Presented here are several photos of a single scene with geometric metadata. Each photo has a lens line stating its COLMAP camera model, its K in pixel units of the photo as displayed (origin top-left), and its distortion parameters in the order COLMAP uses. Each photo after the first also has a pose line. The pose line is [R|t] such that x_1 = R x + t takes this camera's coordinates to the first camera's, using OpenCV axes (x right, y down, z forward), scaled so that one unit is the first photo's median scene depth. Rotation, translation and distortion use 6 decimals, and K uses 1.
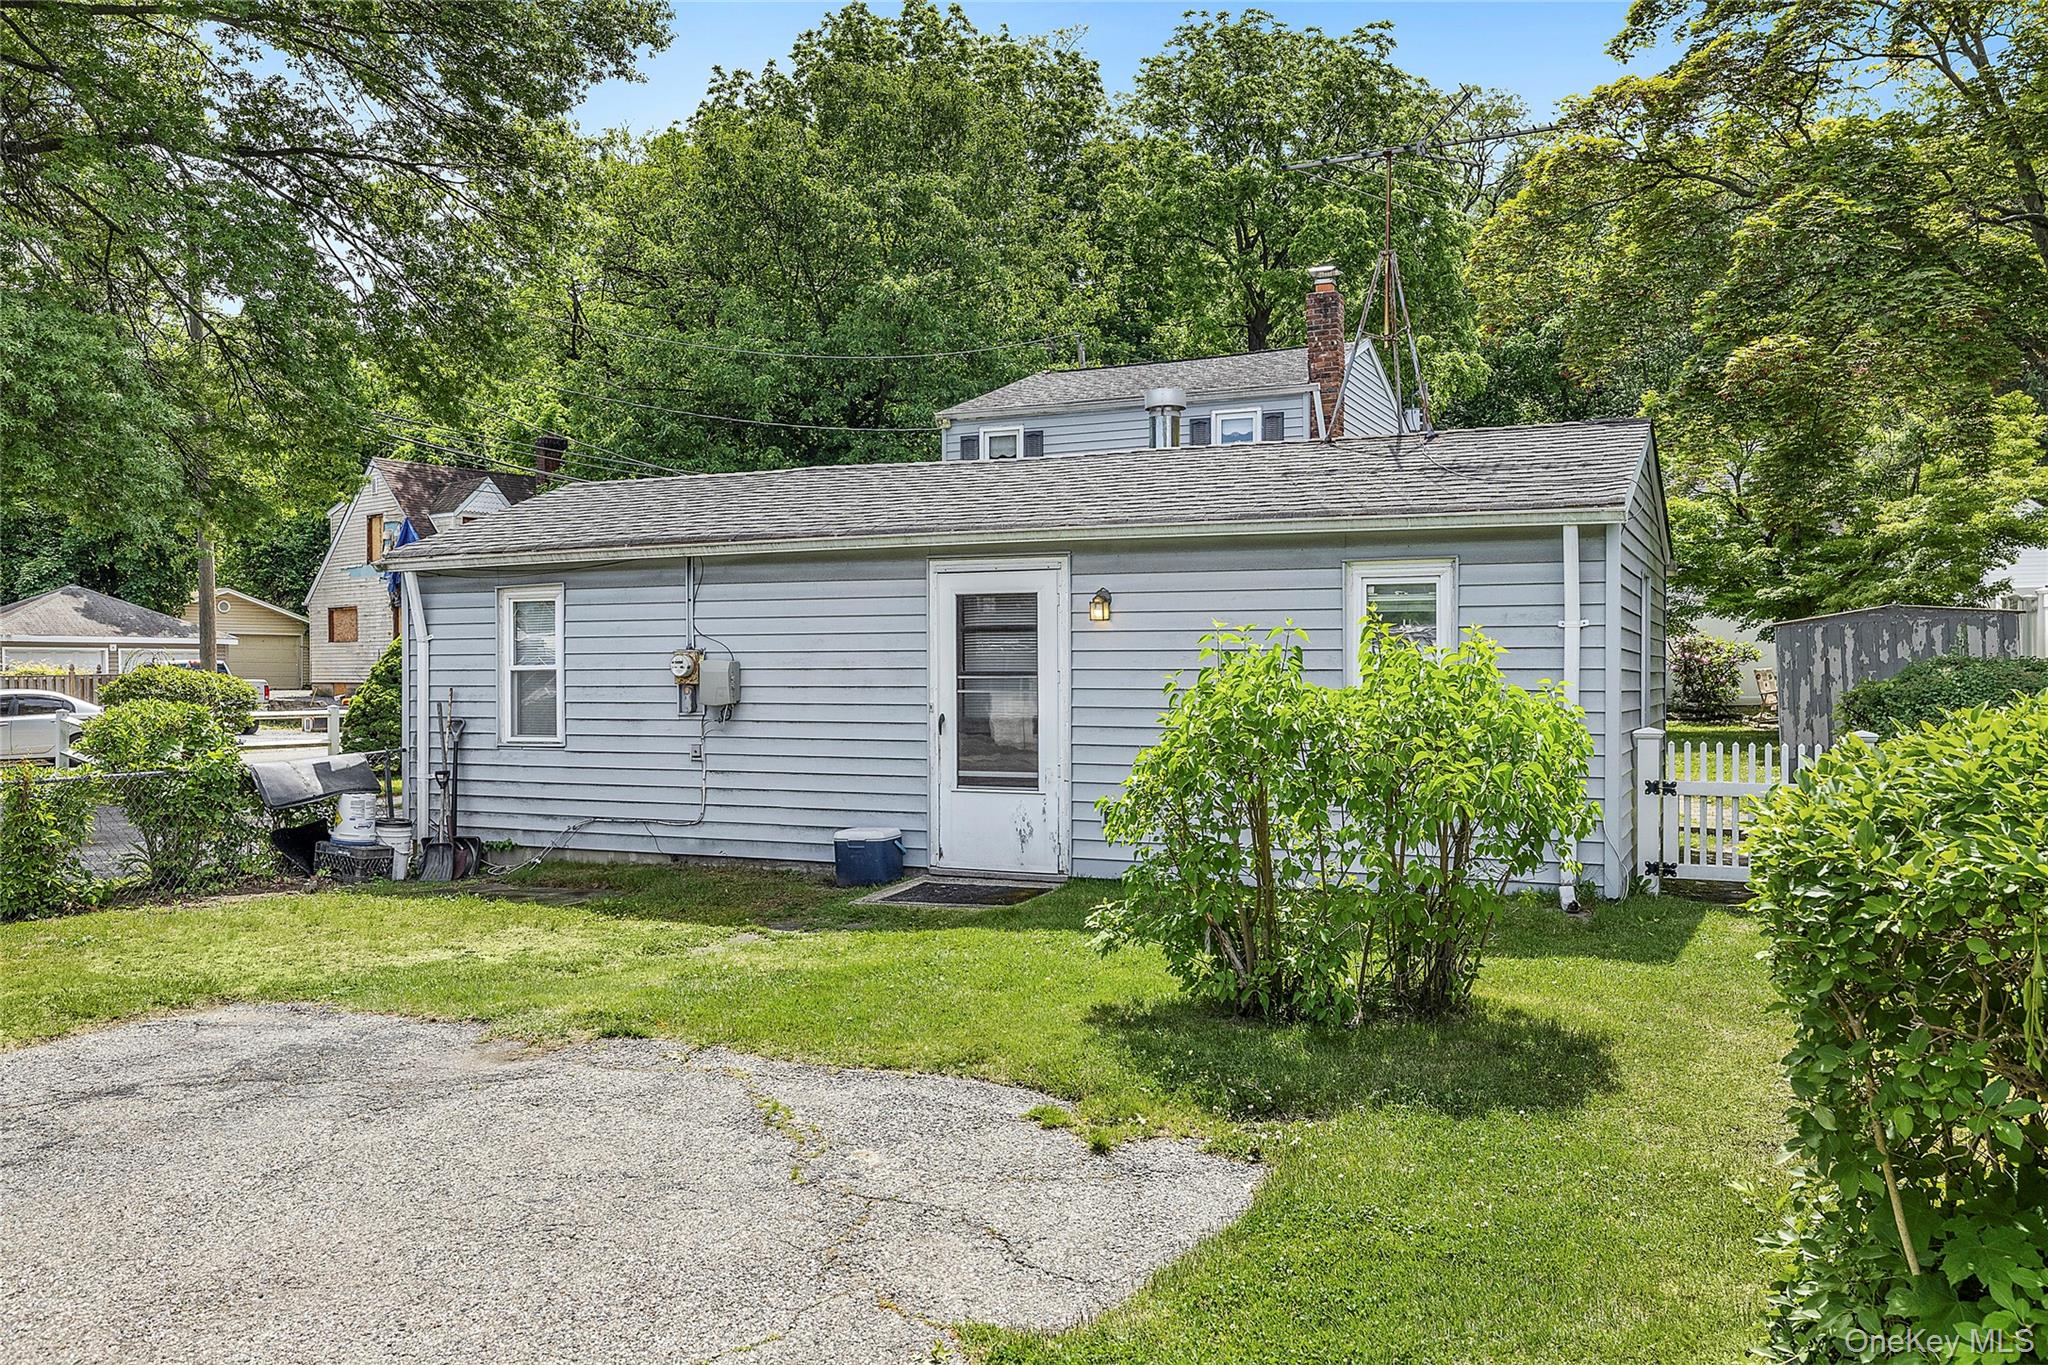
lens RADIAL K [[1601.0, 0, 1024.6], [0, 1601.0, 682.1], [0, 0, 1]] dist [-0.008020, -0.001348]
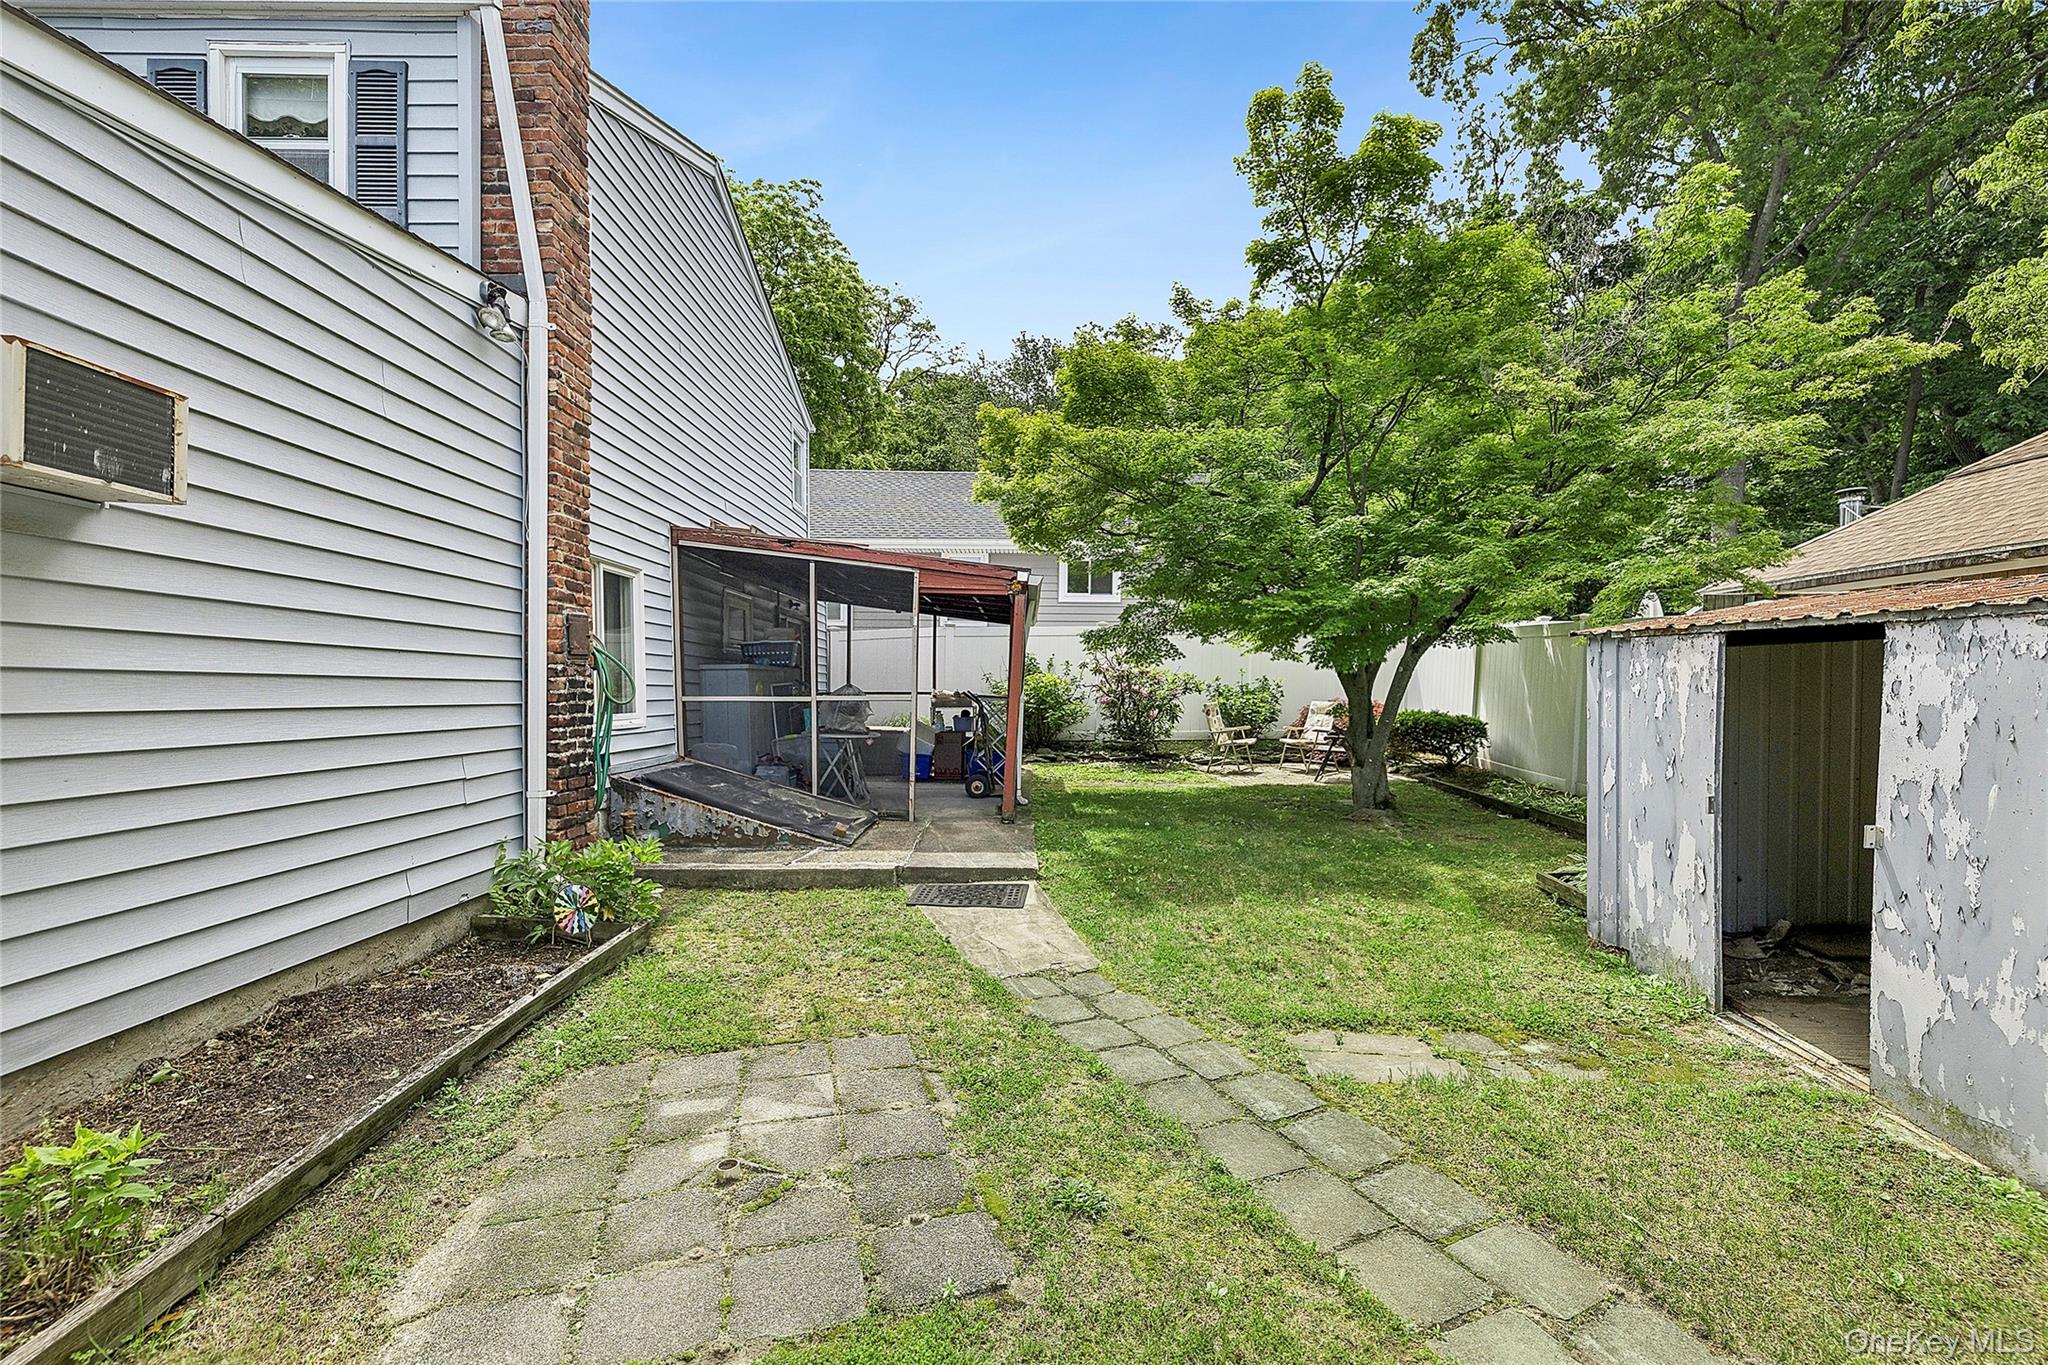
lens RADIAL K [[875.2, 0, 1025.3], [0, 875.2, 687.7], [0, 0, 1]] dist [0.001634, 0.000134]
pose [[0.905038, 0.008380, 0.425247, 0.112353], [-0.007343, 0.999965, -0.004079, -0.008582], [-0.425267, 0.000569, 0.905068, 0.398019]]
